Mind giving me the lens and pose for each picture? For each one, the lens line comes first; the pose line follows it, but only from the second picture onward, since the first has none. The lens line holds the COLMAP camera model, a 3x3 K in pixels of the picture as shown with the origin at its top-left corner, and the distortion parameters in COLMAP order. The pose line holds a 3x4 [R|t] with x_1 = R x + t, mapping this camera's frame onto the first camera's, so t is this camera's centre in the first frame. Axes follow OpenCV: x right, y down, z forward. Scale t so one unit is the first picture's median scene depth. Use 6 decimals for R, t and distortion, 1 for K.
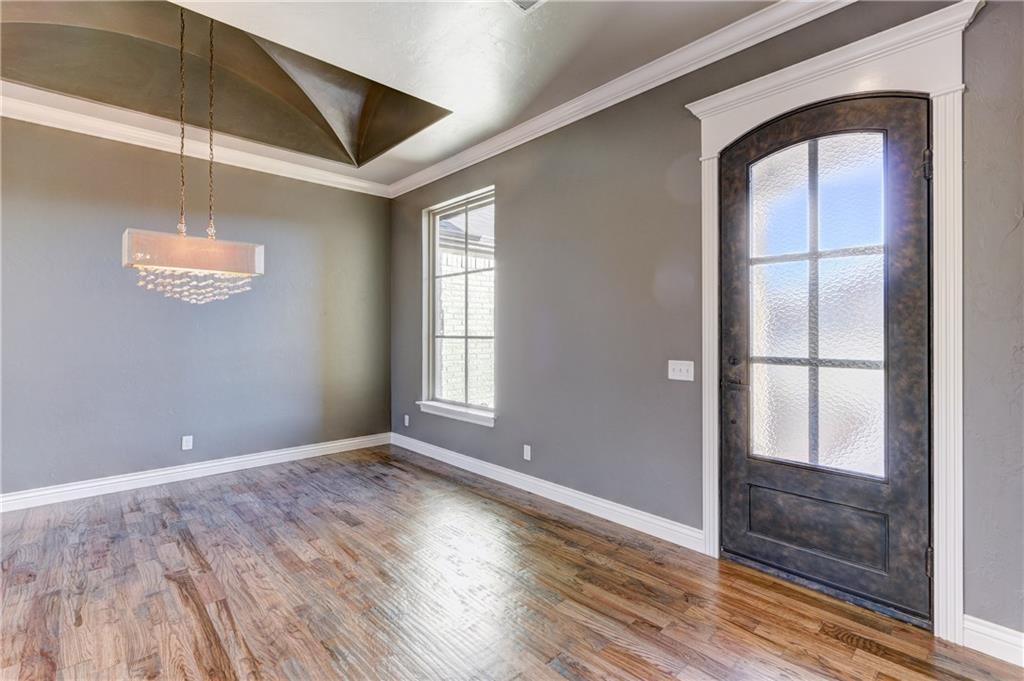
lens RADIAL K [[468.7, 0, 512.3], [0, 468.7, 330.8], [0, 0, 1]] dist [-0.005117, 0.002276]
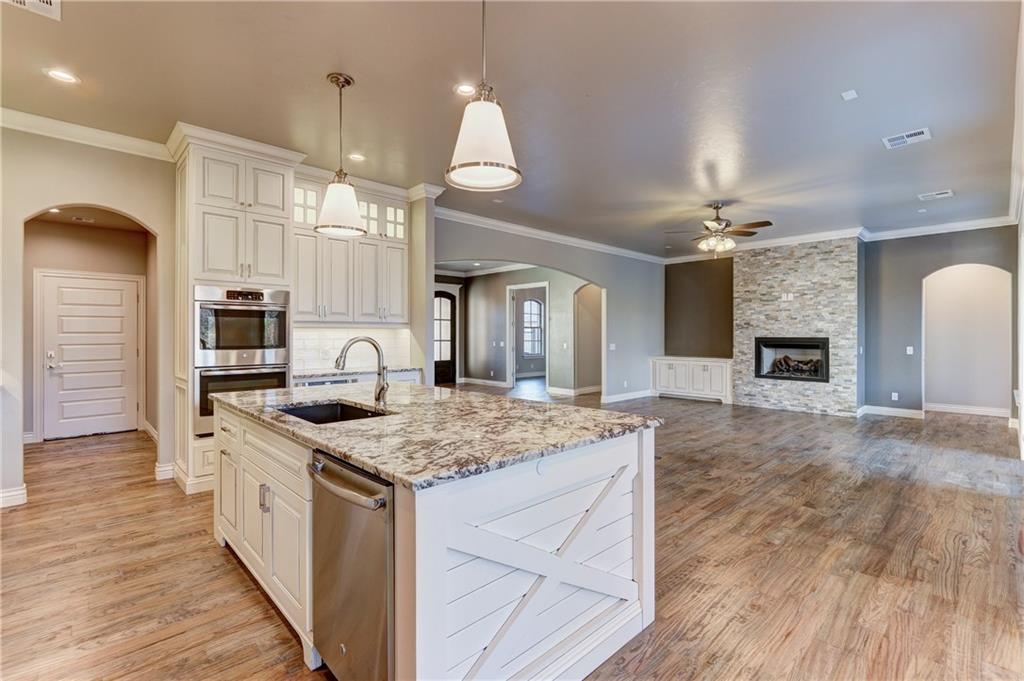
lens RADIAL K [[468.7, 0, 515.2], [0, 468.7, 334.3], [0, 0, 1]] dist [-0.005117, 0.002276]
pose [[-0.014807, -0.000051, 0.999890, -3.938275], [-0.002828, 0.999996, 0.000009, -0.004652], [-0.999886, -0.002828, -0.014808, 0.221367]]
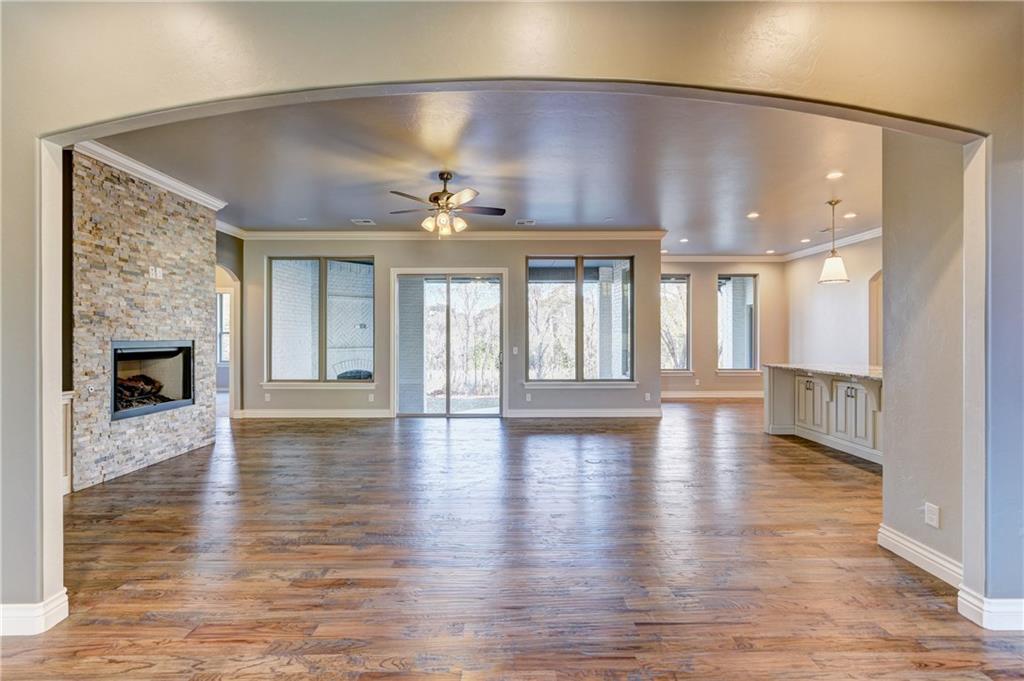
lens RADIAL K [[468.7, 0, 513.3], [0, 468.7, 336.5], [0, 0, 1]] dist [-0.005117, 0.002276]
pose [[-0.679877, 0.000526, -0.733326, -0.624507], [0.002482, 0.999996, -0.001584, -0.000006], [0.733322, -0.002898, -0.679876, 0.642496]]
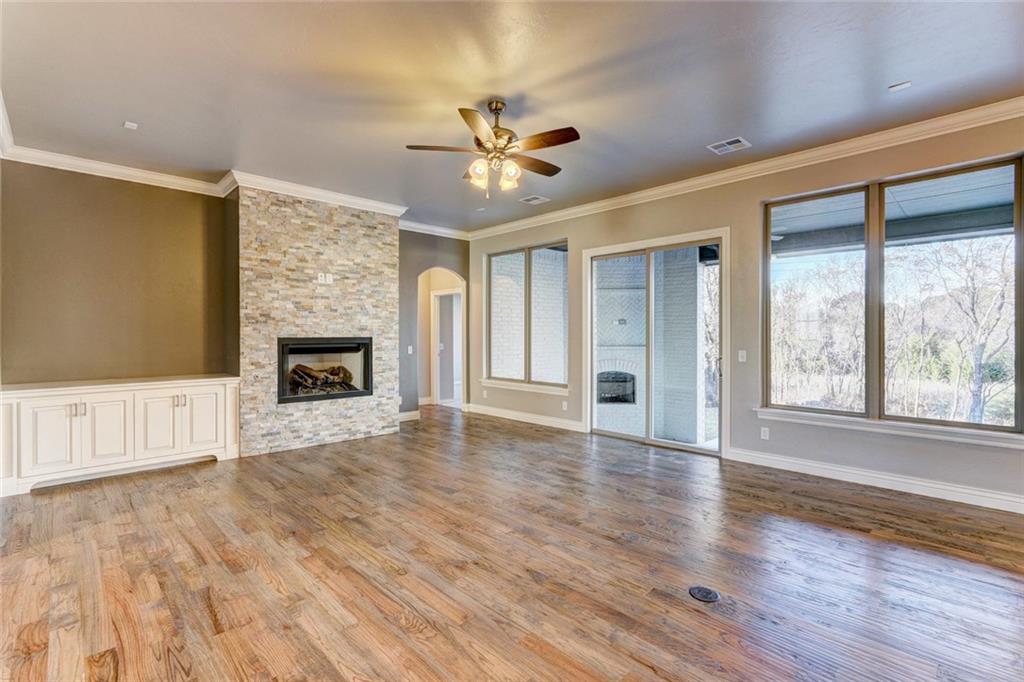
lens RADIAL K [[468.7, 0, 510.5], [0, 468.7, 335.8], [0, 0, 1]] dist [-0.005117, 0.002276]
pose [[-0.999900, 0.001197, -0.014057, -1.775511], [0.001158, 0.999995, 0.002795, -0.002387], [0.014060, 0.002778, -0.999897, 0.499011]]
